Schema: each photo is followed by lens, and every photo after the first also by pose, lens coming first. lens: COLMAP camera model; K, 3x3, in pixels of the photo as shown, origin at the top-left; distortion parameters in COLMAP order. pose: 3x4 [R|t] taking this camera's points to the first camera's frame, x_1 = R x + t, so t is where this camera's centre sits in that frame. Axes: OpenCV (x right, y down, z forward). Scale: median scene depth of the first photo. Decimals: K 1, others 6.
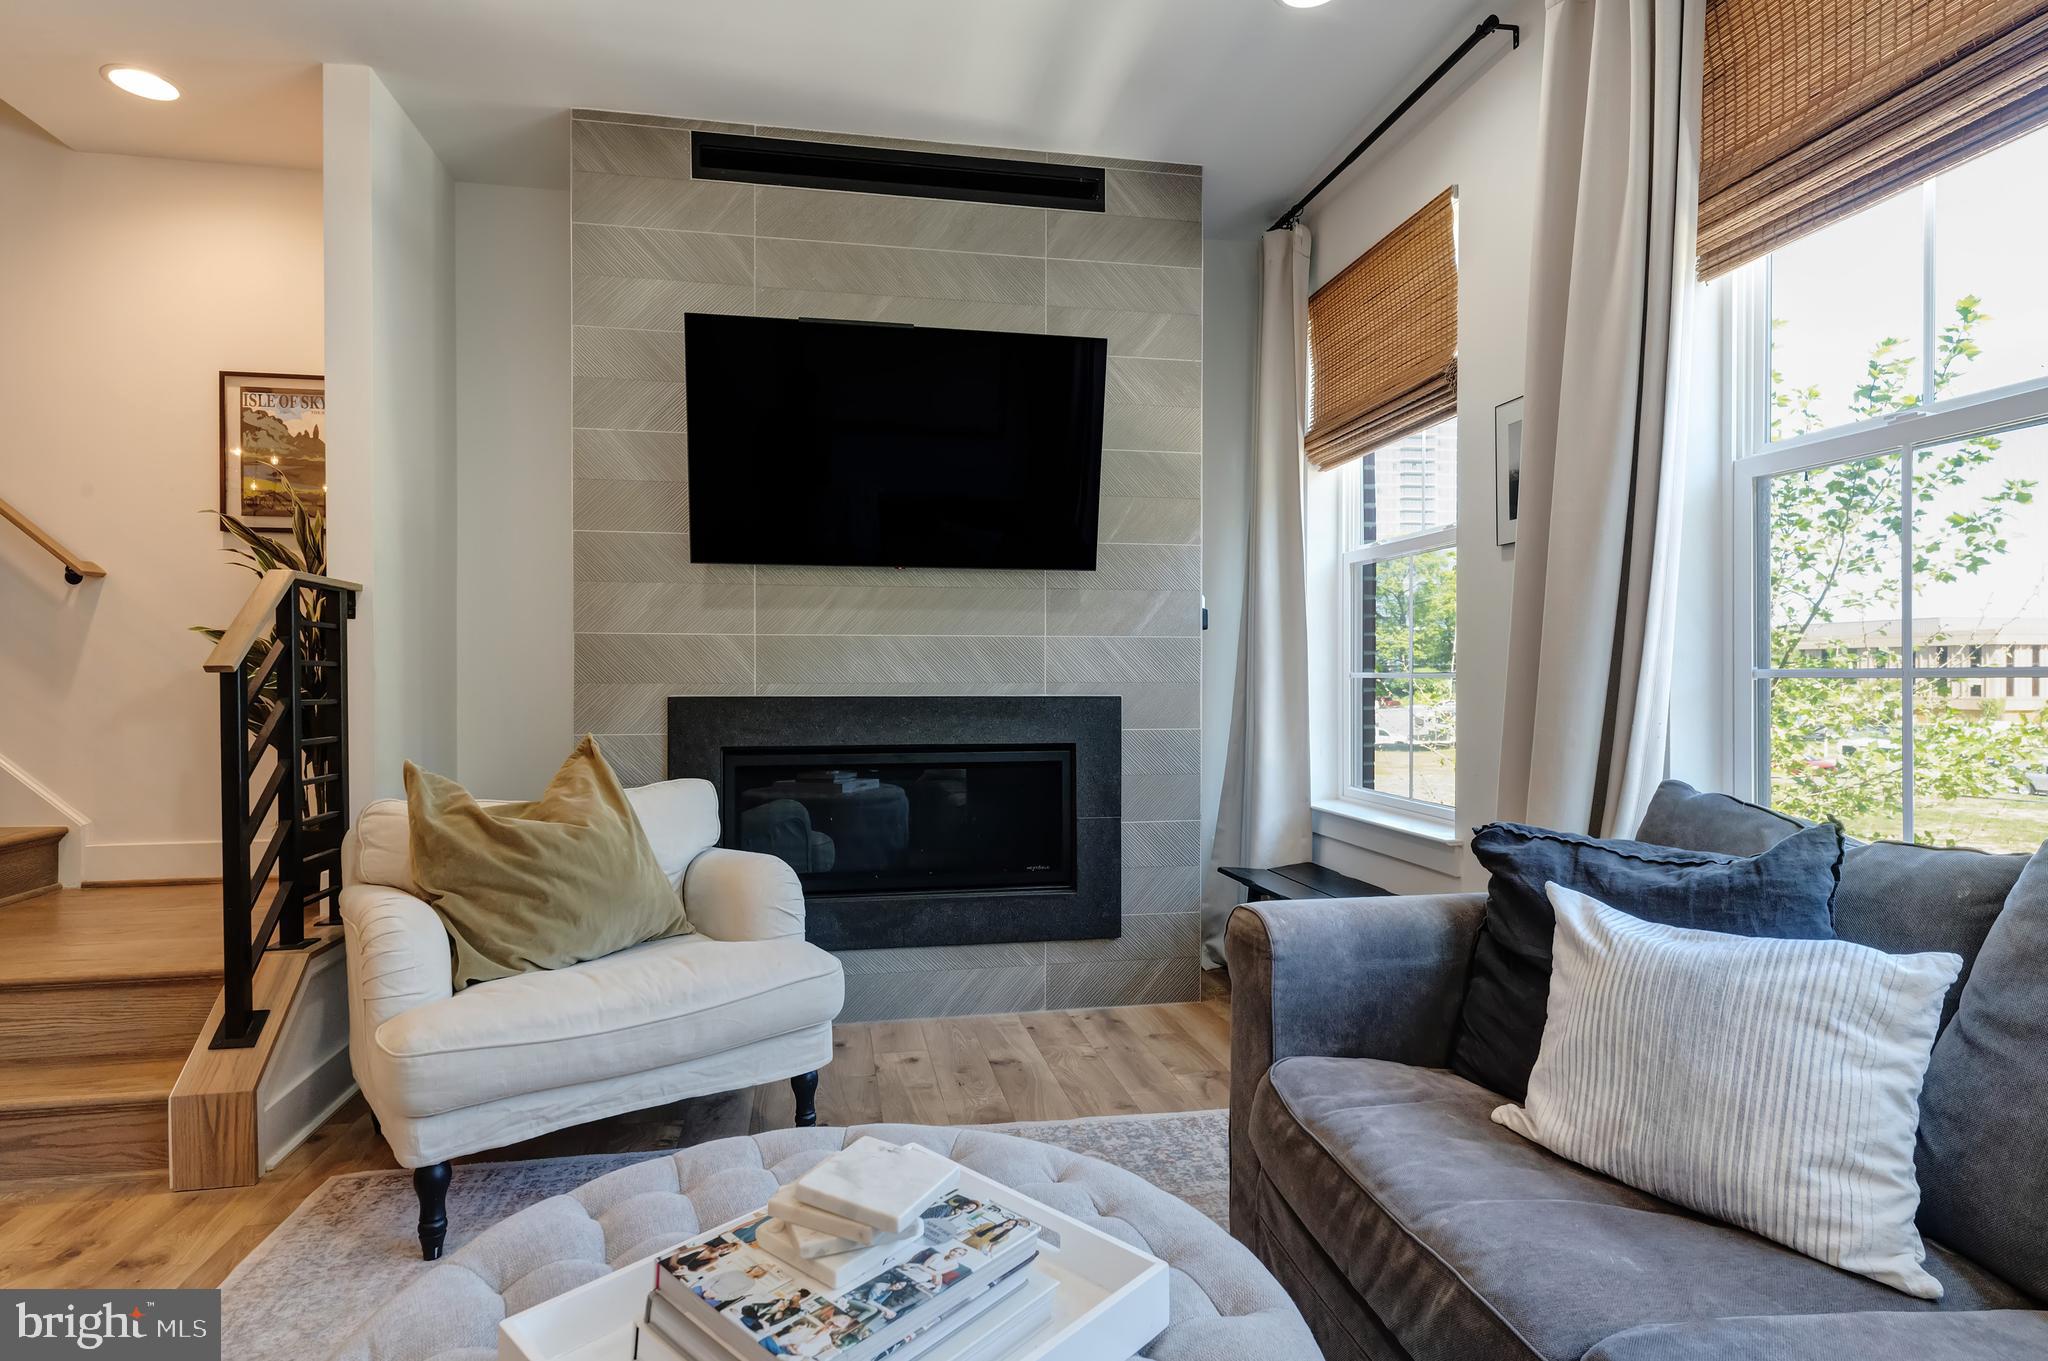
lens RADIAL K [[1023.9, 0, 1025.8], [0, 1023.9, 686.3], [0, 0, 1]] dist [-0.003784, -0.001107]
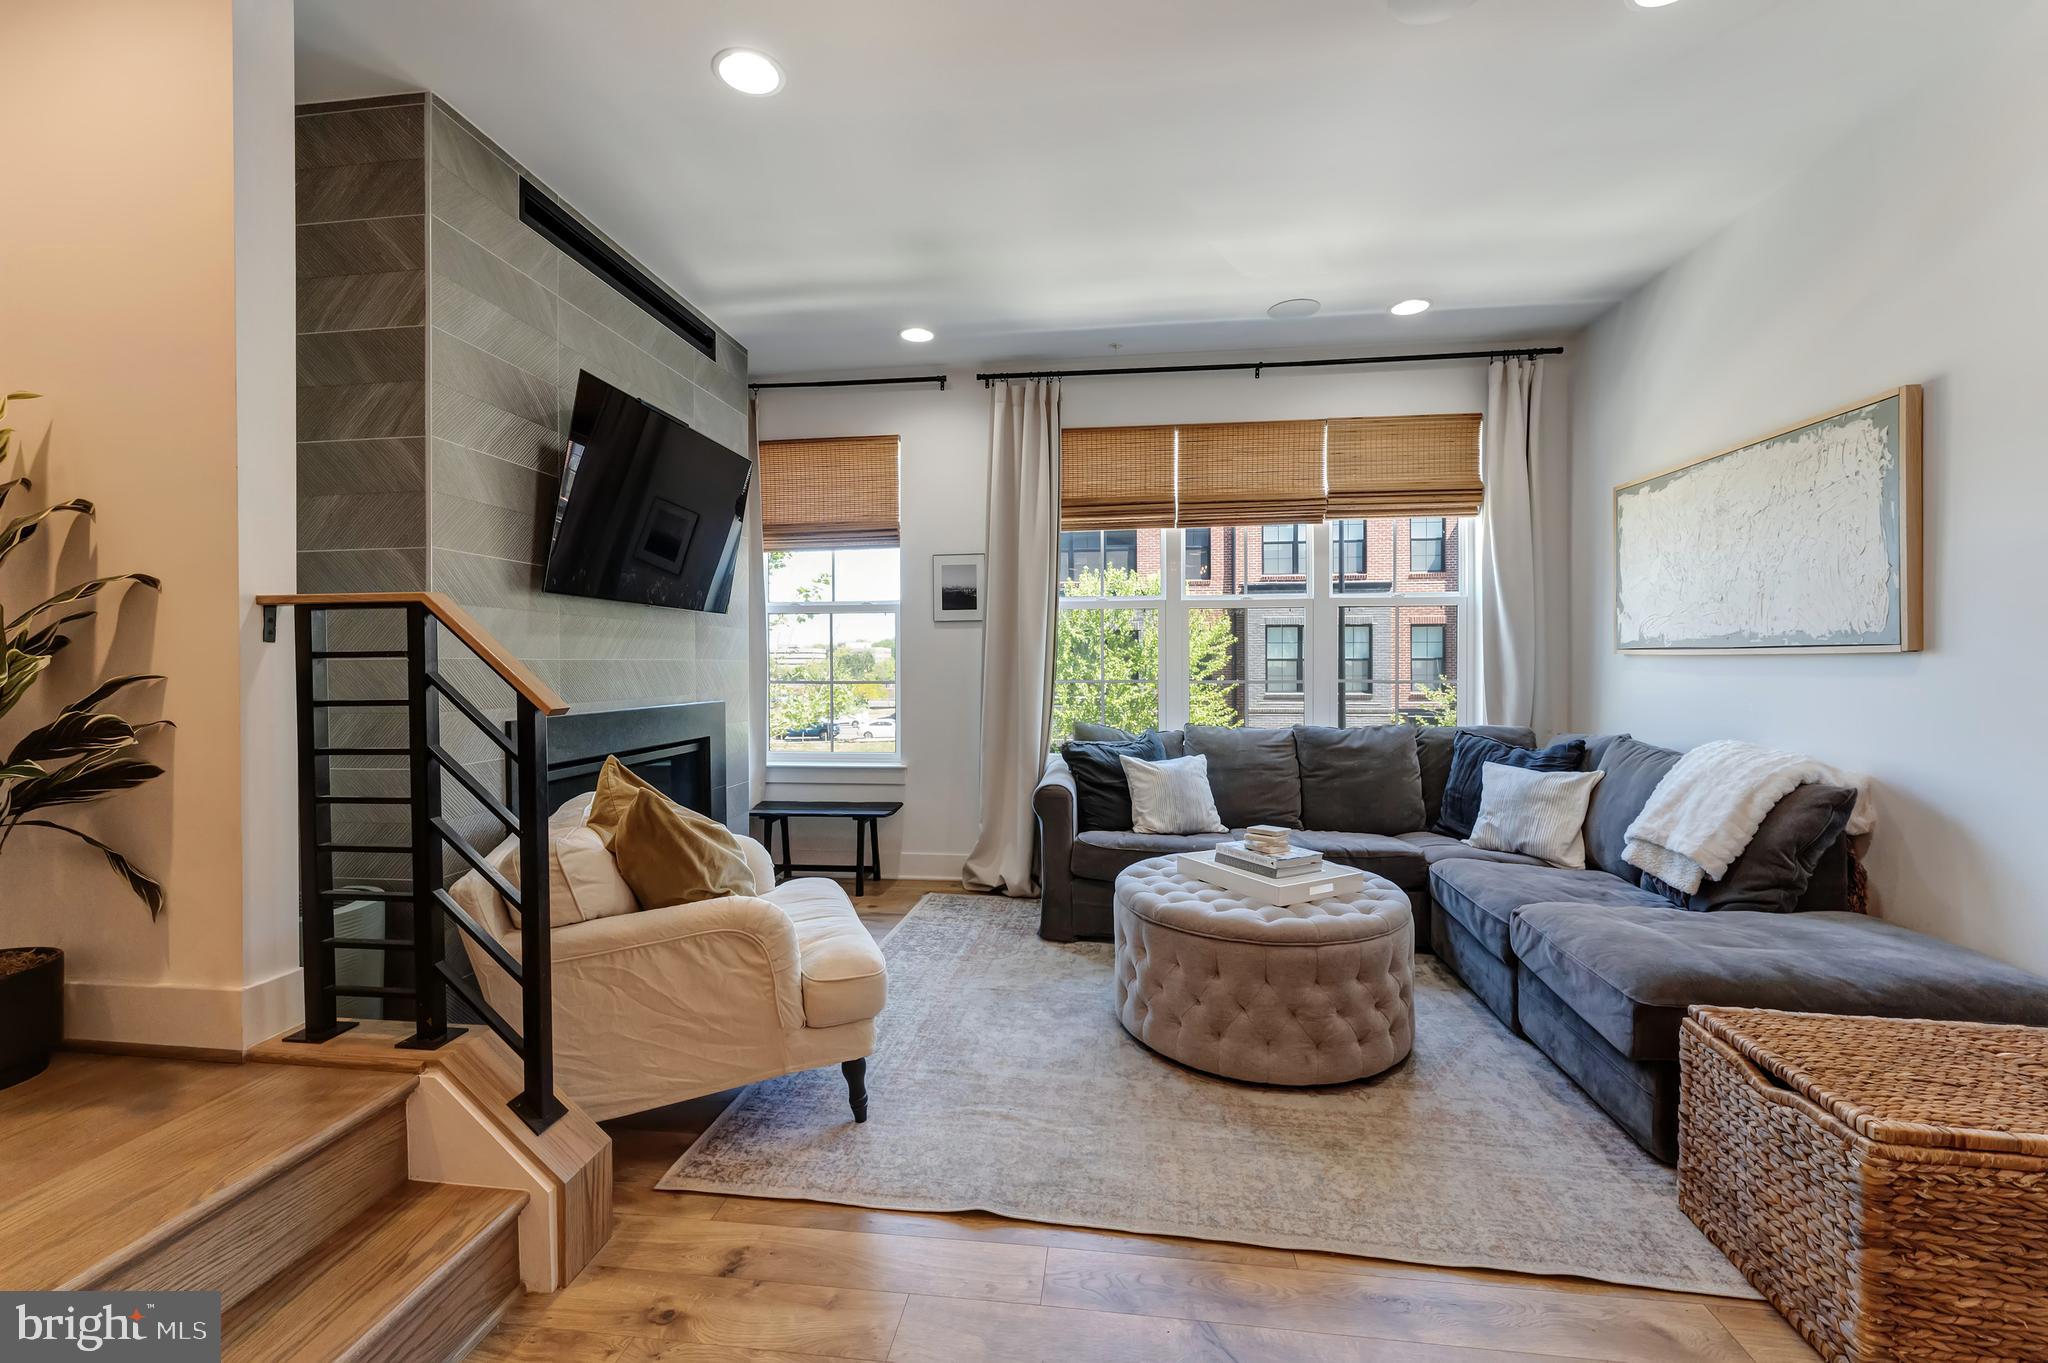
lens RADIAL K [[831.2, 0, 1023.6], [0, 831.2, 667.8], [0, 0, 1]] dist [0.001737, -0.000362]
pose [[0.317189, -0.008720, 0.948322, -0.979514], [0.016073, 0.999864, 0.003818, -0.038084], [-0.948226, 0.014032, 0.317286, 0.256449]]
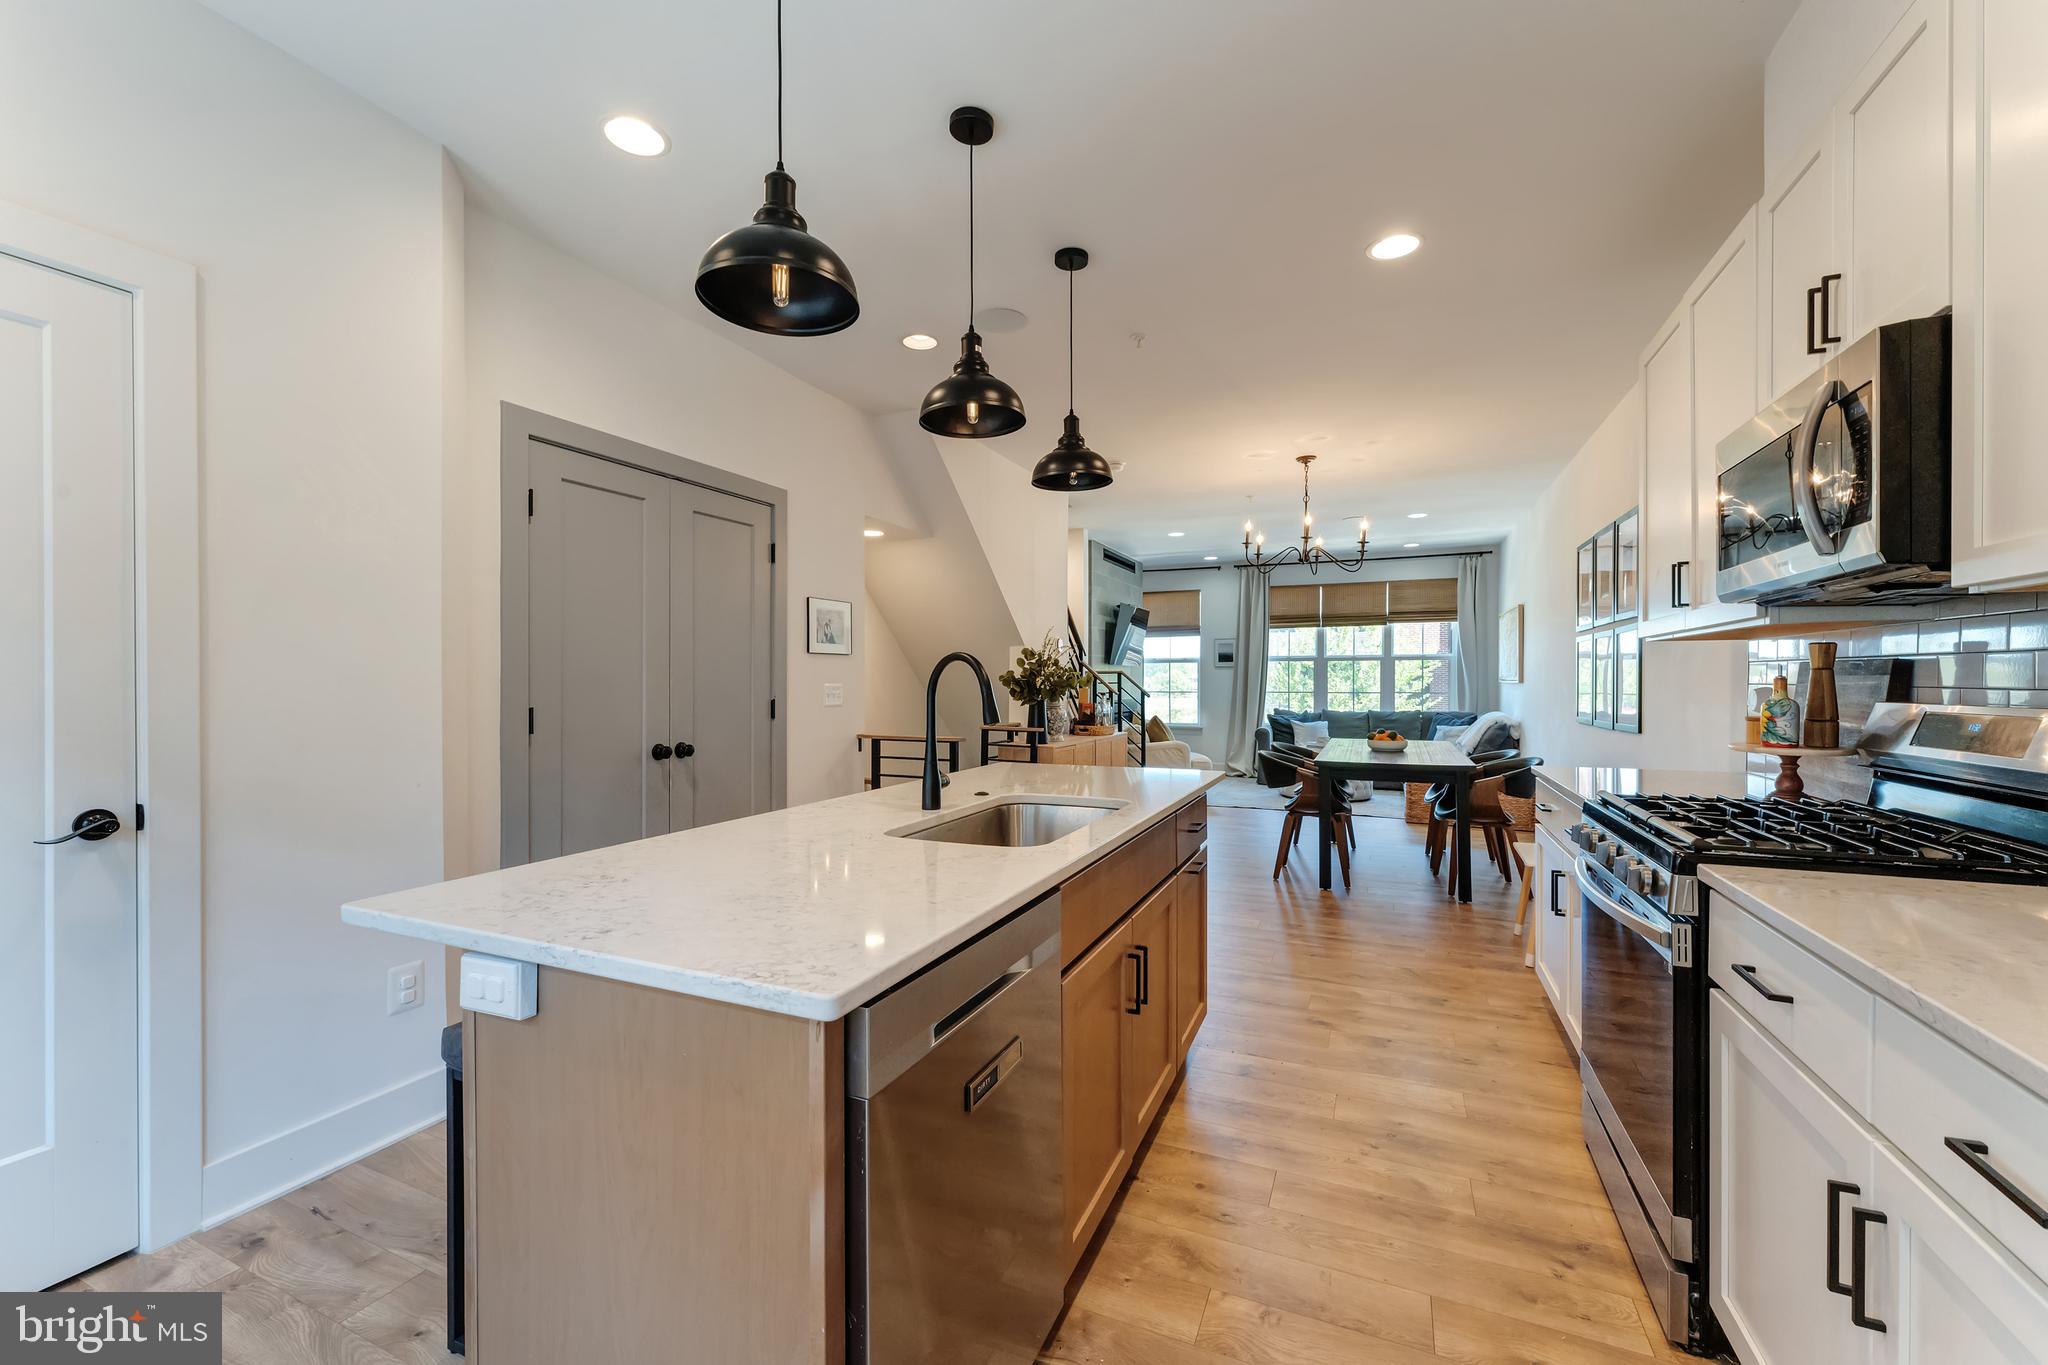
lens RADIAL K [[829.9, 0, 1011.2], [0, 829.9, 675.2], [0, 0, 1]] dist [0.000425, -0.000053]
pose [[0.577949, 0.004696, 0.816059, -3.025765], [0.012456, 0.999816, -0.014574, -0.040952], [-0.815978, 0.018588, 0.577785, -0.462753]]
